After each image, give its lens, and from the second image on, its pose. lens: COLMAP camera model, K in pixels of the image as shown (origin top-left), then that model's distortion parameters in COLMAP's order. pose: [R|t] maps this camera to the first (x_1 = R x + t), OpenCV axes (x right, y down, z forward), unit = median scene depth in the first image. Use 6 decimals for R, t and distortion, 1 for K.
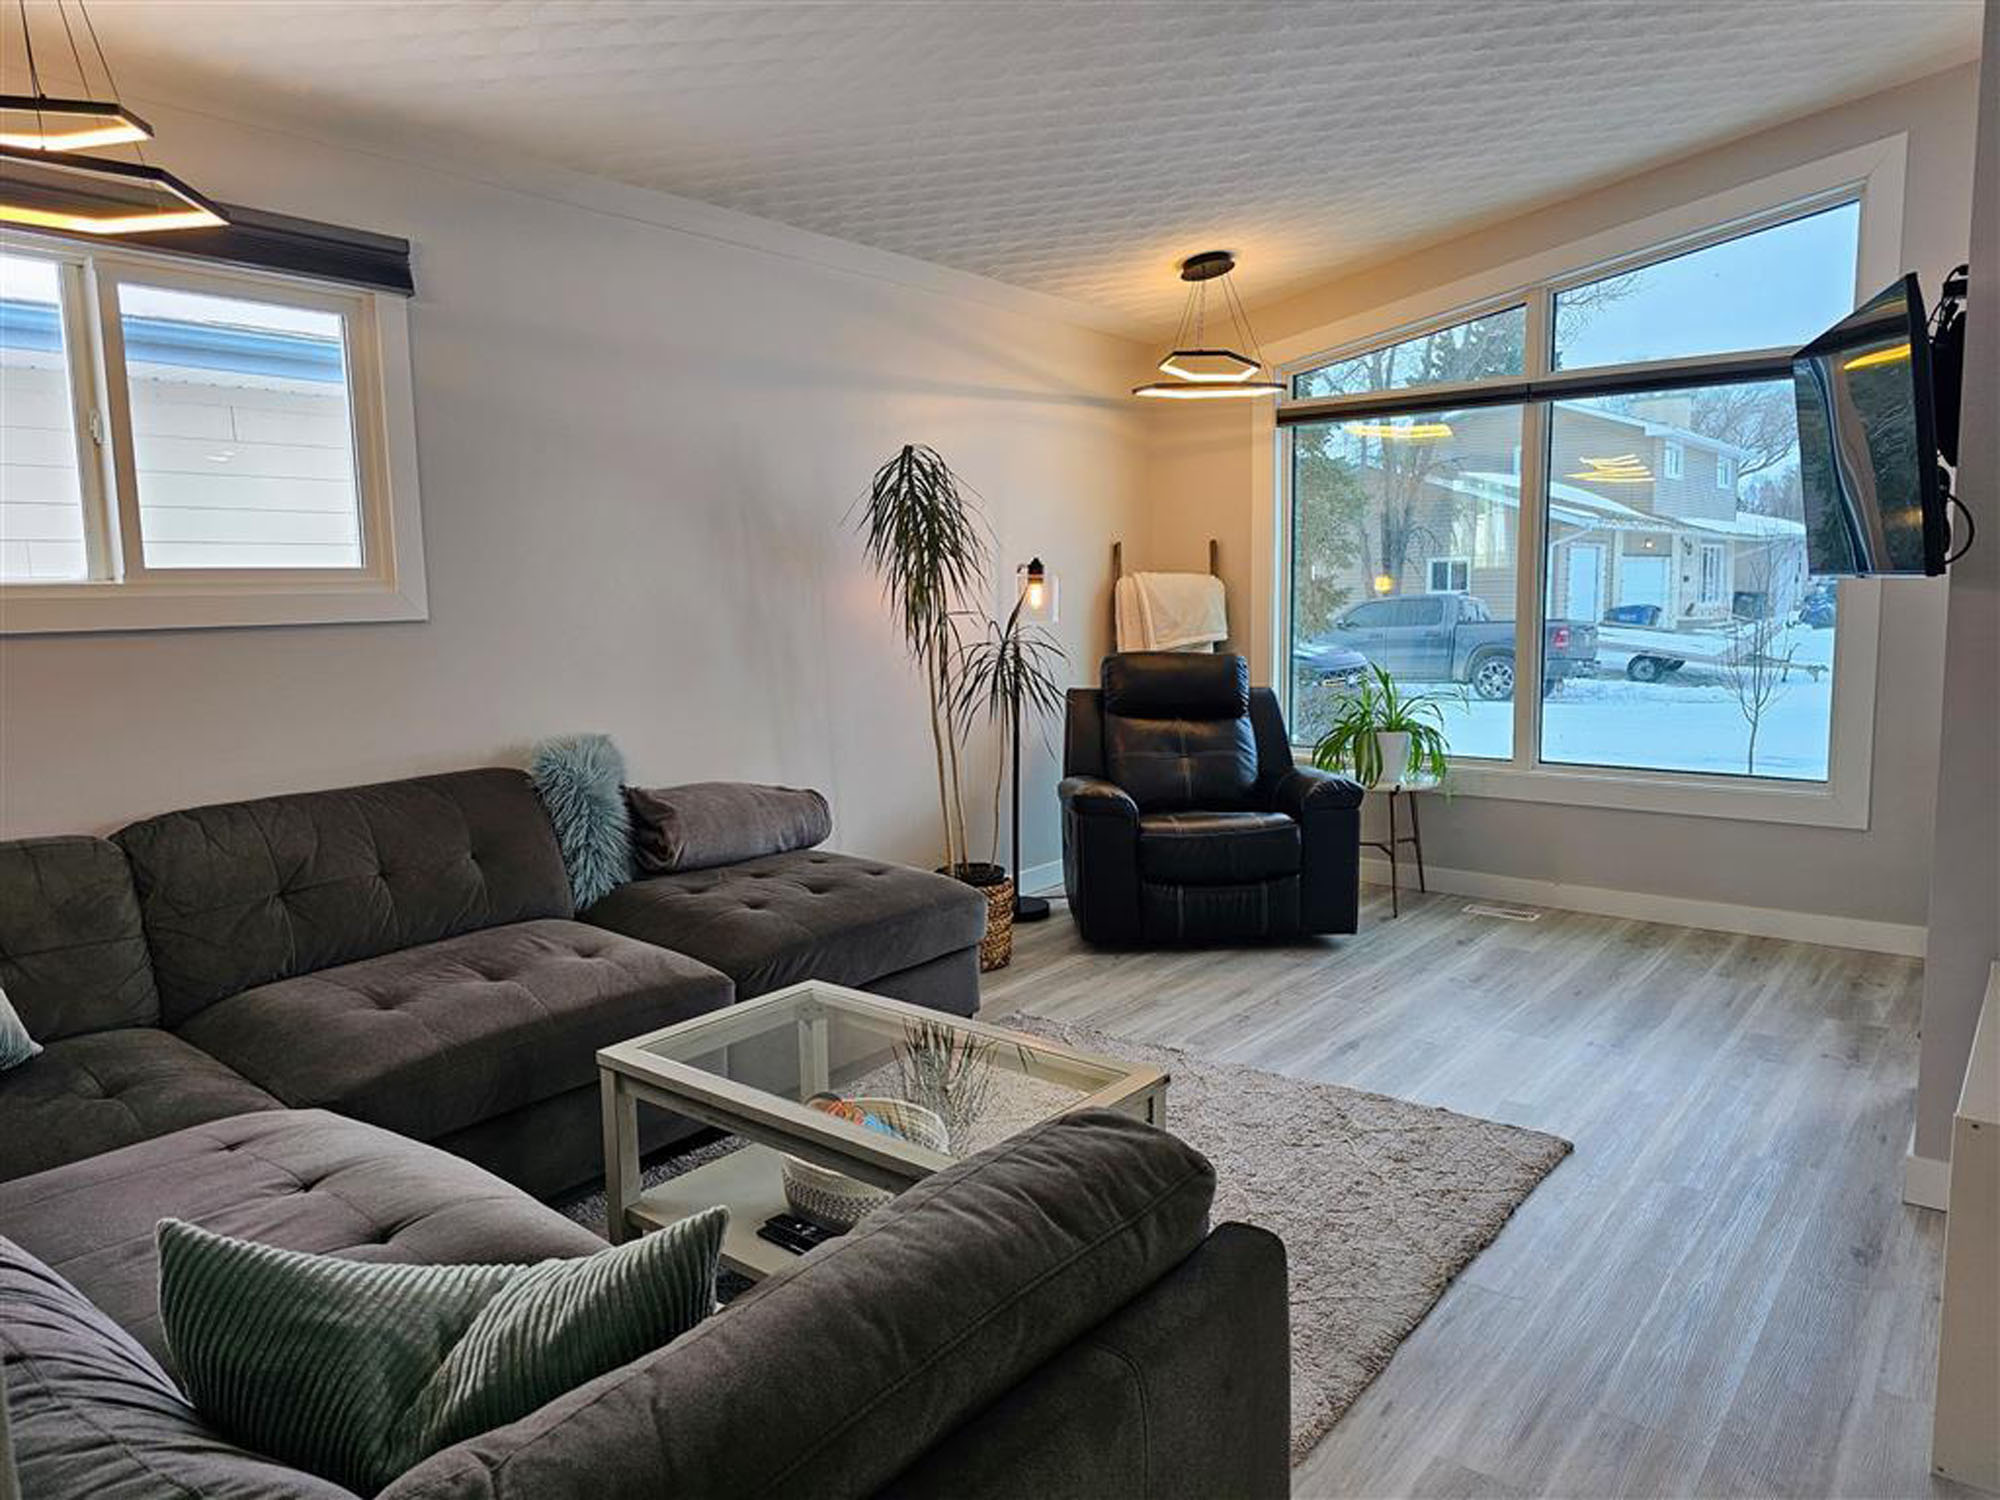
lens RADIAL K [[1451.6, 0, 1000.6], [0, 1451.6, 722.1], [0, 0, 1]] dist [0.067385, -0.059072]
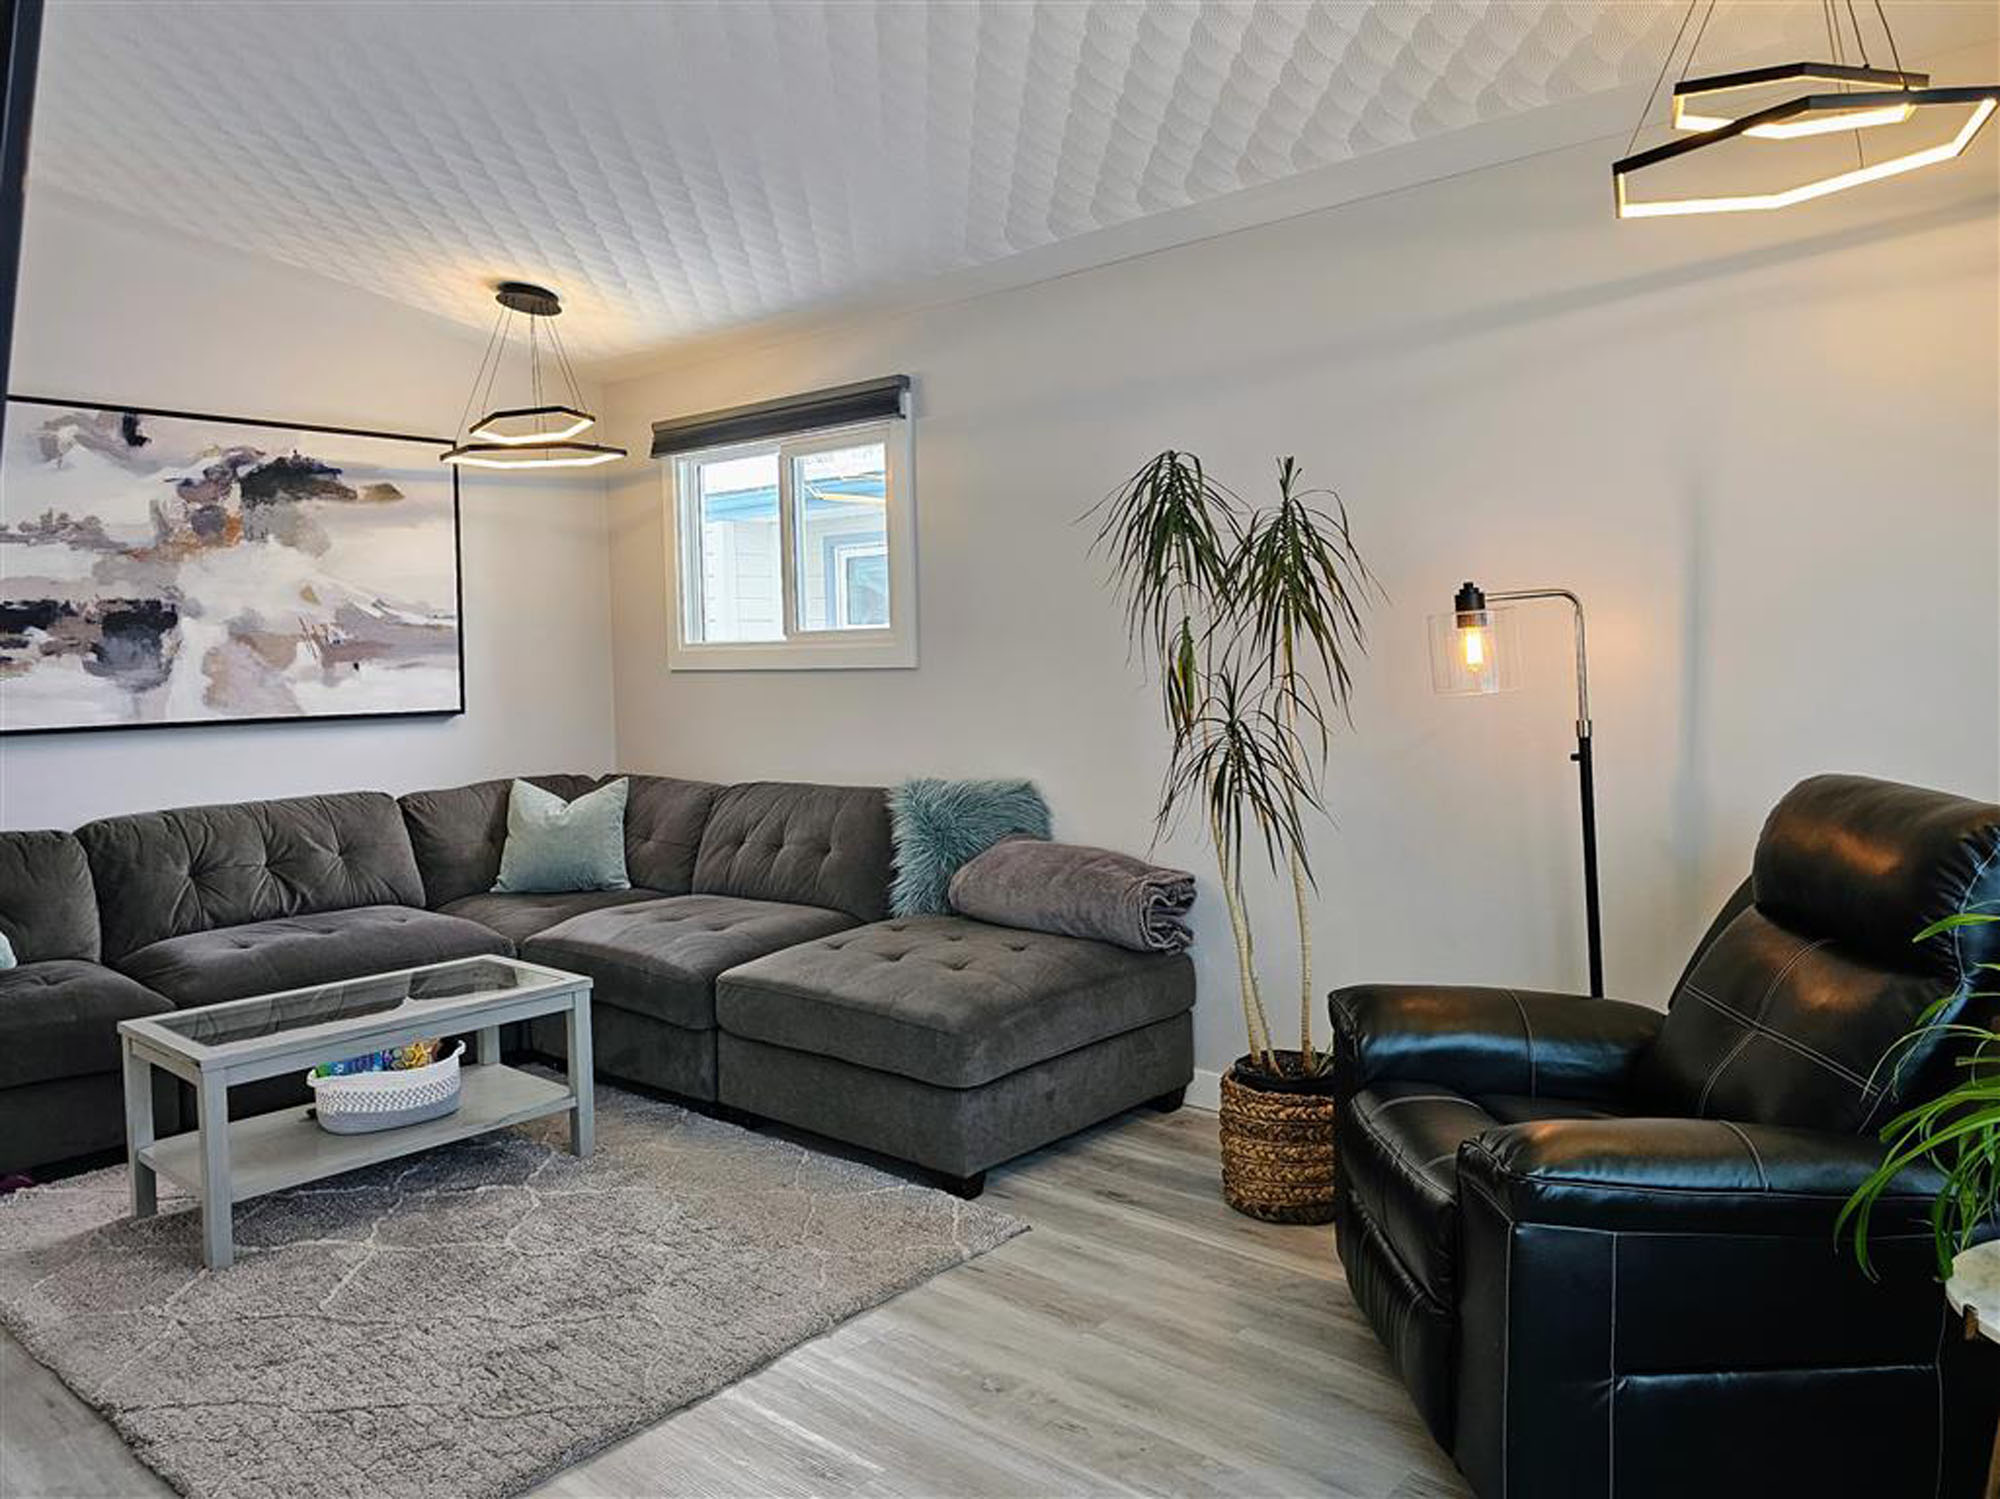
lens RADIAL K [[1451.6, 0, 1000.6], [0, 1451.6, 721.6], [0, 0, 1]] dist [0.067385, -0.059072]
pose [[-0.095485, 0.046265, -0.994355, 0.689144], [-0.088276, 0.994590, 0.054753, -0.082568], [0.991509, 0.093006, -0.090885, 0.981452]]
